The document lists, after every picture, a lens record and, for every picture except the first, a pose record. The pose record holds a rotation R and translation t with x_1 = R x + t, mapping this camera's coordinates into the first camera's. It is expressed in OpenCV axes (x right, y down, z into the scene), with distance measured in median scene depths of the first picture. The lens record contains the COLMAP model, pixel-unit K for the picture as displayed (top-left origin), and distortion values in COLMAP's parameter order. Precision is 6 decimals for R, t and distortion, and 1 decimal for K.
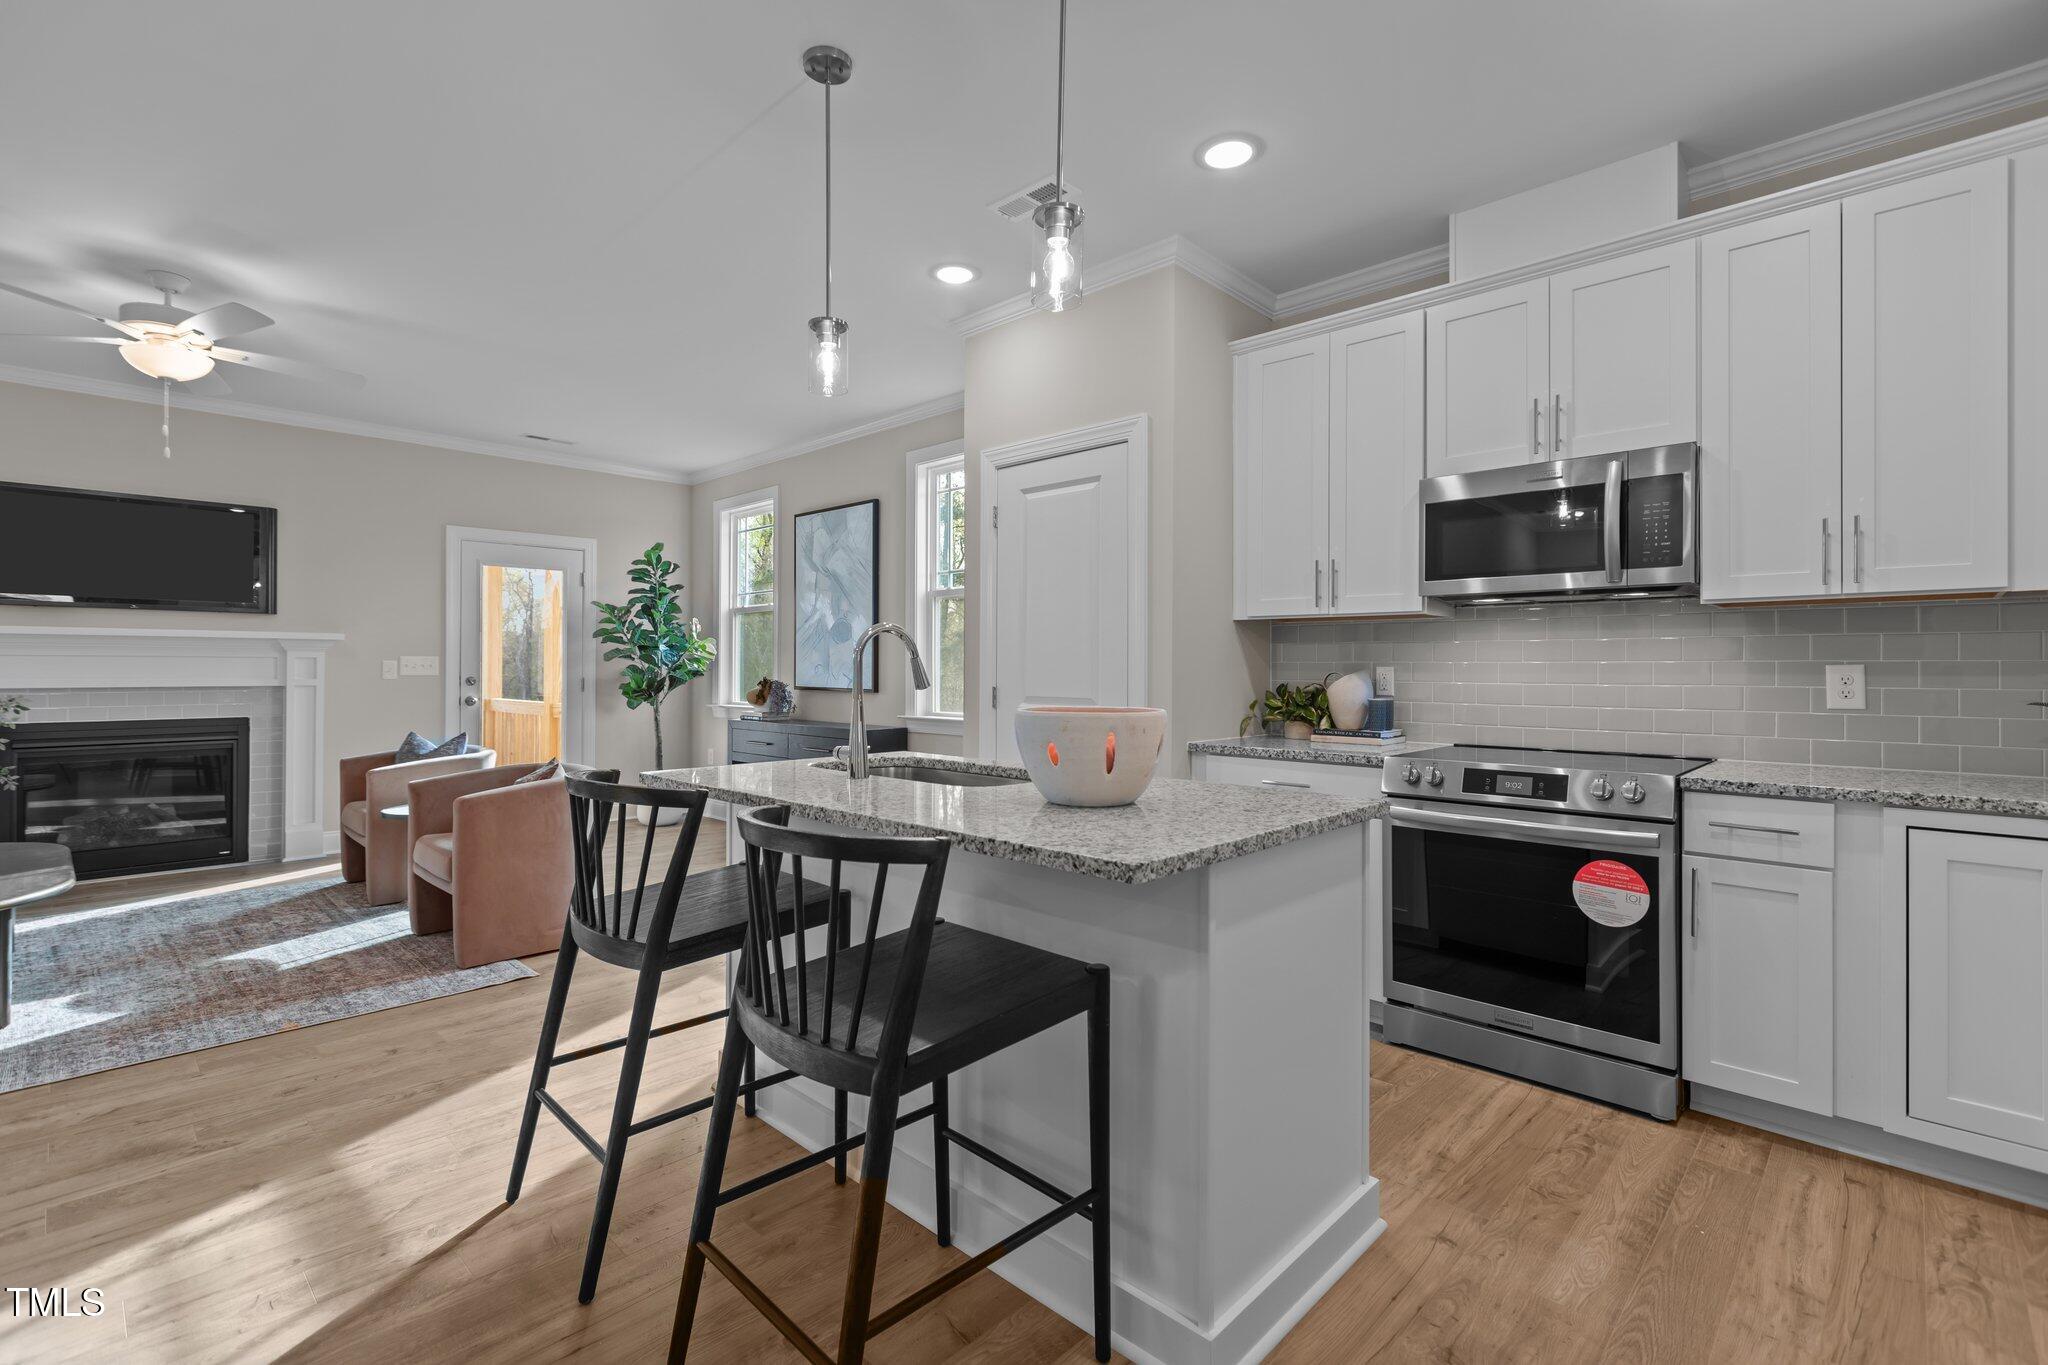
lens RADIAL K [[924.8, 0, 1021.8], [0, 924.8, 662.1], [0, 0, 1]] dist [-0.002487, -0.001033]
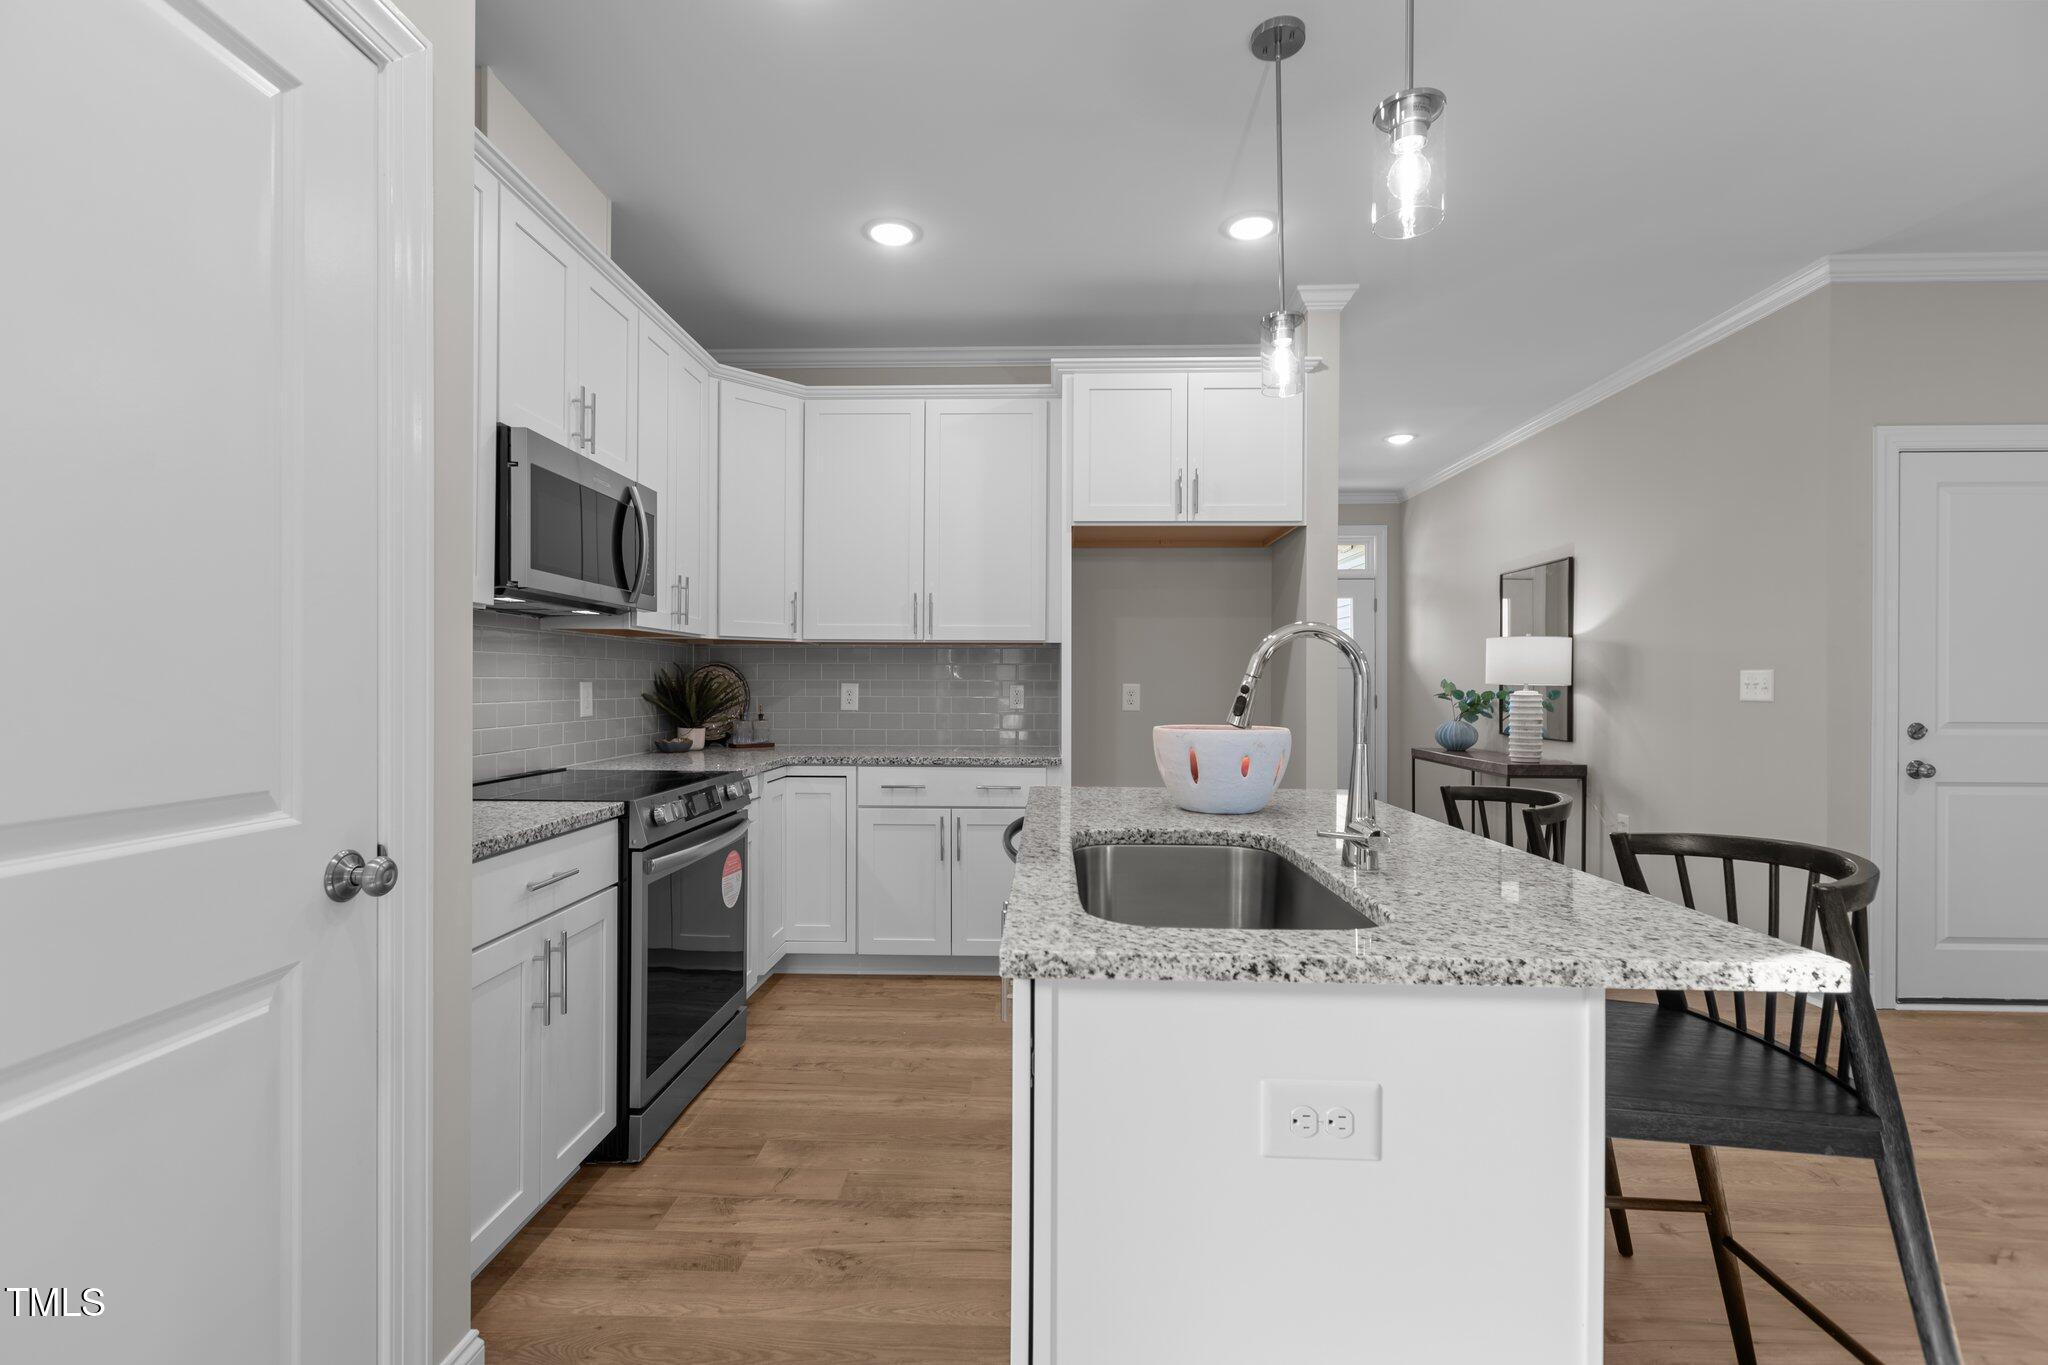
lens RADIAL K [[890.8, 0, 1024.2], [0, 890.8, 676.1], [0, 0, 1]] dist [-0.001110, 0.000021]
pose [[-0.664654, 0.001658, 0.747149, -0.231711], [-0.010419, 0.999880, -0.011488, 0.001929], [-0.747079, -0.015420, -0.664557, 0.760795]]
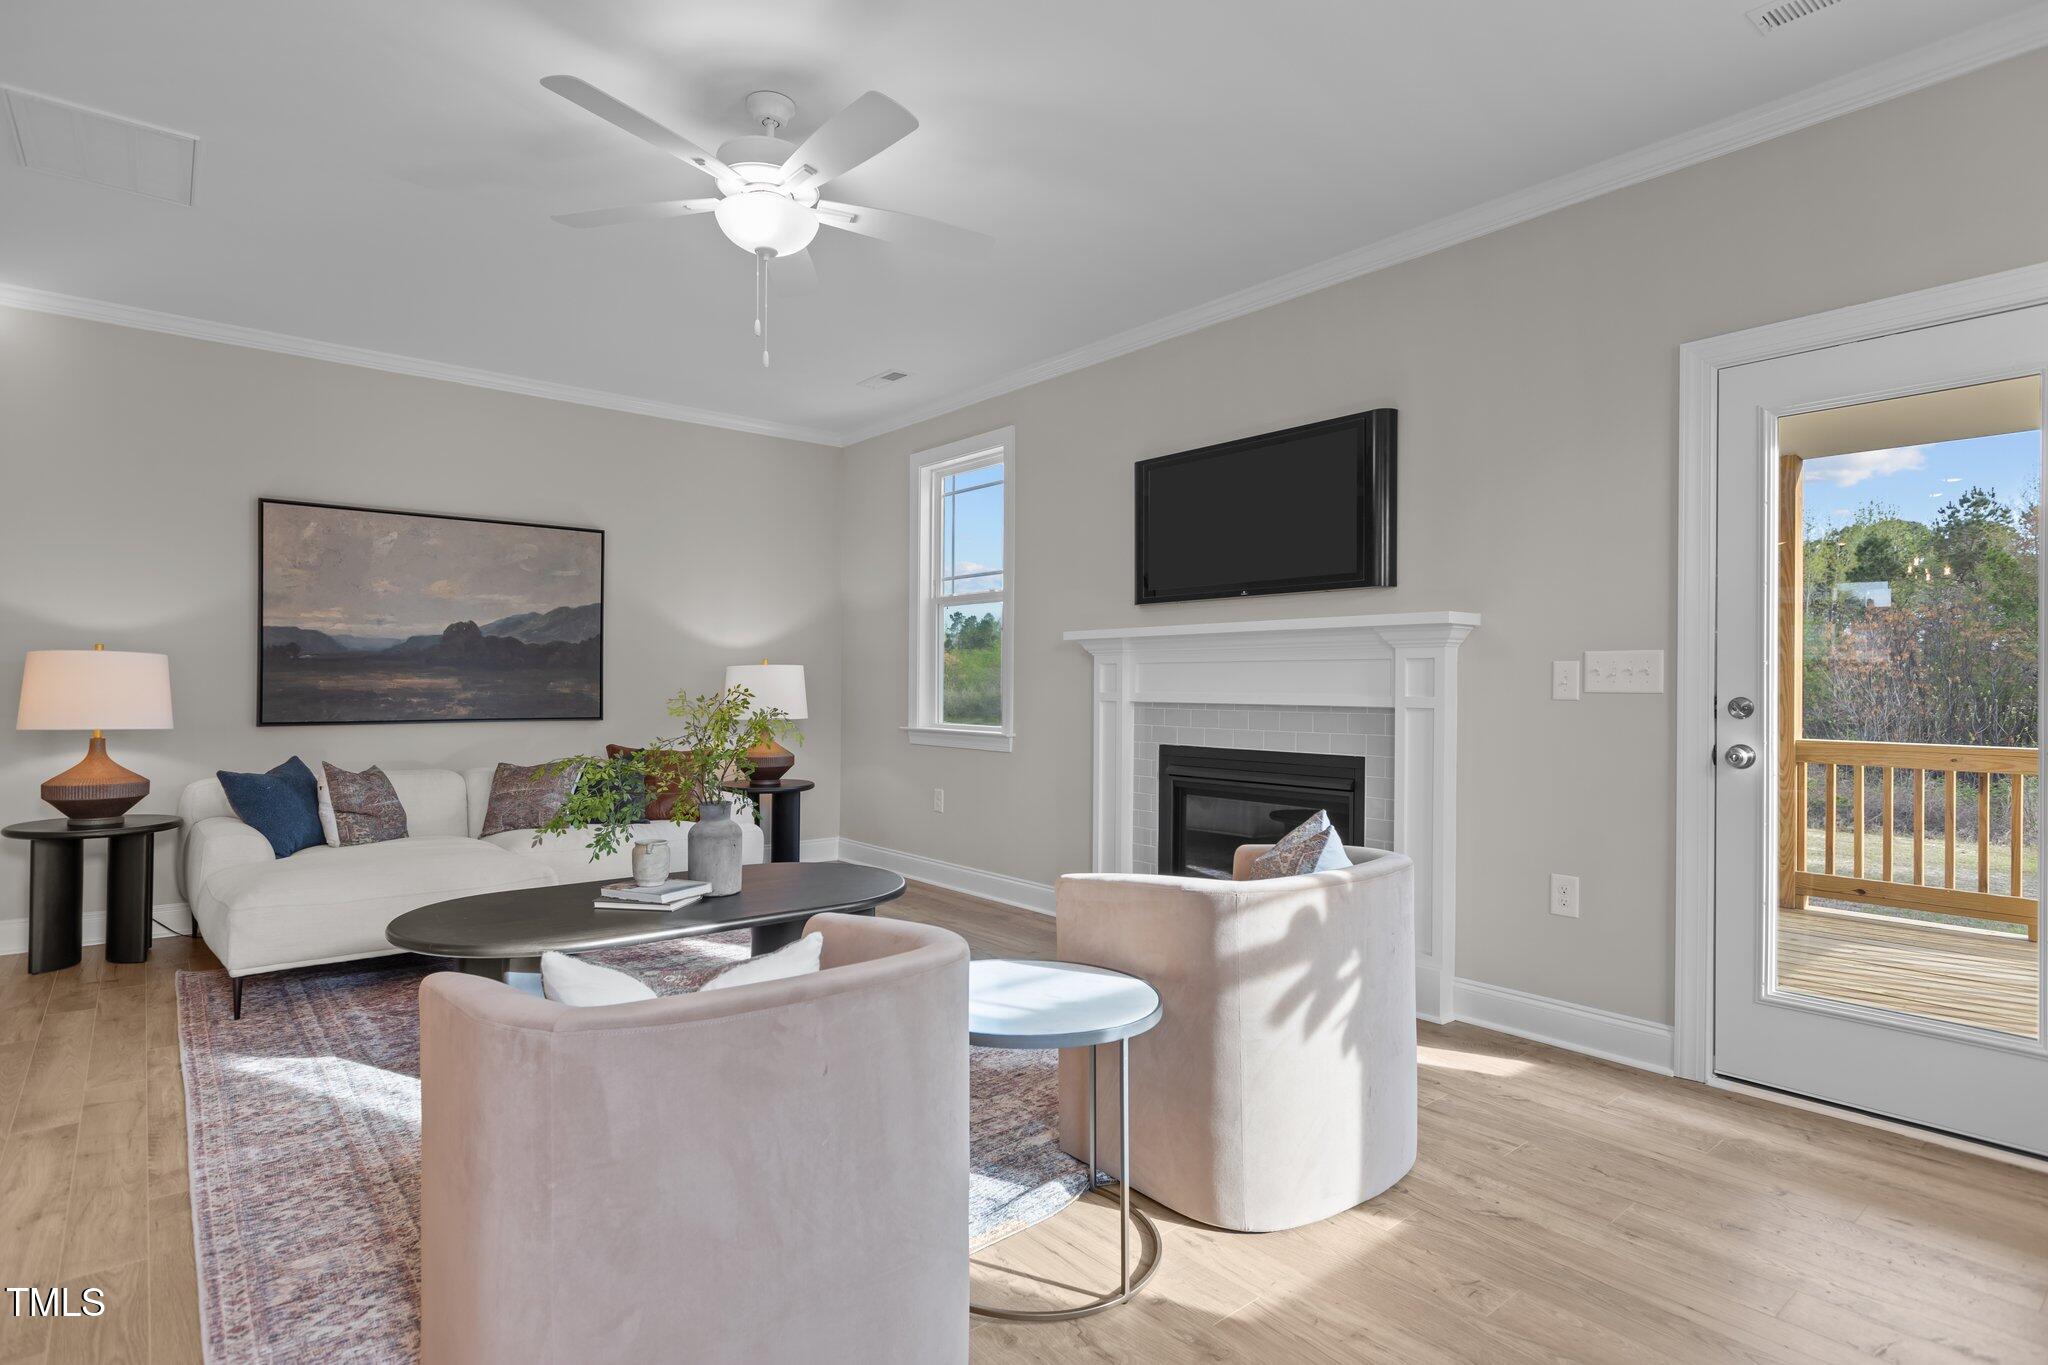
lens RADIAL K [[1054.7, 0, 1015.7], [0, 1054.7, 681.2], [0, 0, 1]] dist [-0.000664, -0.000413]
pose [[-0.116567, -0.003643, -0.993176, -0.125827], [0.002405, 0.999989, -0.003951, 0.013055], [0.993180, -0.002849, -0.116557, 0.976734]]
